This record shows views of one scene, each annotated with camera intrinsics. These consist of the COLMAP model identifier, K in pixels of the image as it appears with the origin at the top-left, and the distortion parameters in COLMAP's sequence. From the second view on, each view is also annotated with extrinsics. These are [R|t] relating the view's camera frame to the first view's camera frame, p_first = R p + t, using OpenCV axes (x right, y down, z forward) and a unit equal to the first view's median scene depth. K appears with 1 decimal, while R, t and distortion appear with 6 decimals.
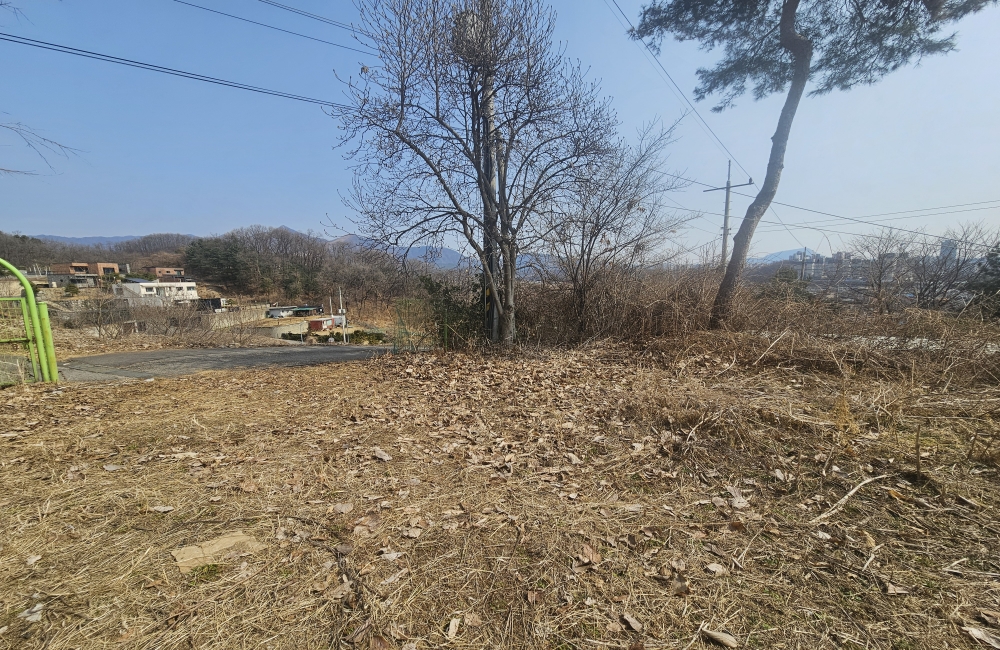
lens RADIAL K [[397.9, 0, 500.0], [0, 397.9, 325.0], [0, 0, 1]] dist [0.001729, 0.000299]
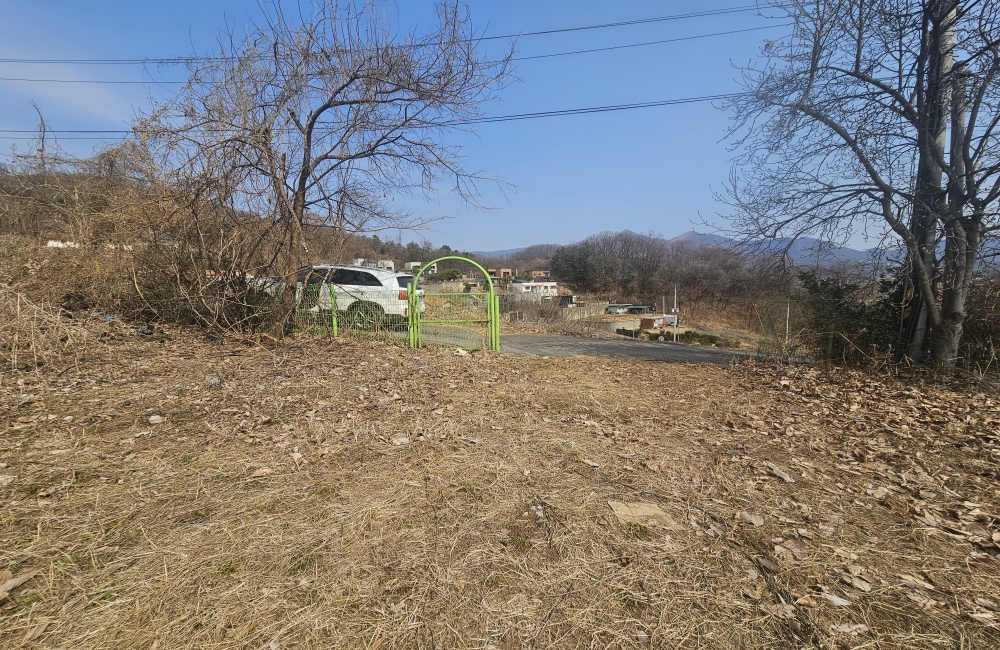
lens RADIAL K [[397.9, 0, 500.0], [0, 397.9, 325.0], [0, 0, 1]] dist [0.001729, 0.000299]
pose [[0.737604, 0.066249, -0.671975, -0.110211], [-0.065429, 0.997505, 0.026522, 0.007252], [0.672056, 0.024404, 0.740098, -0.053848]]
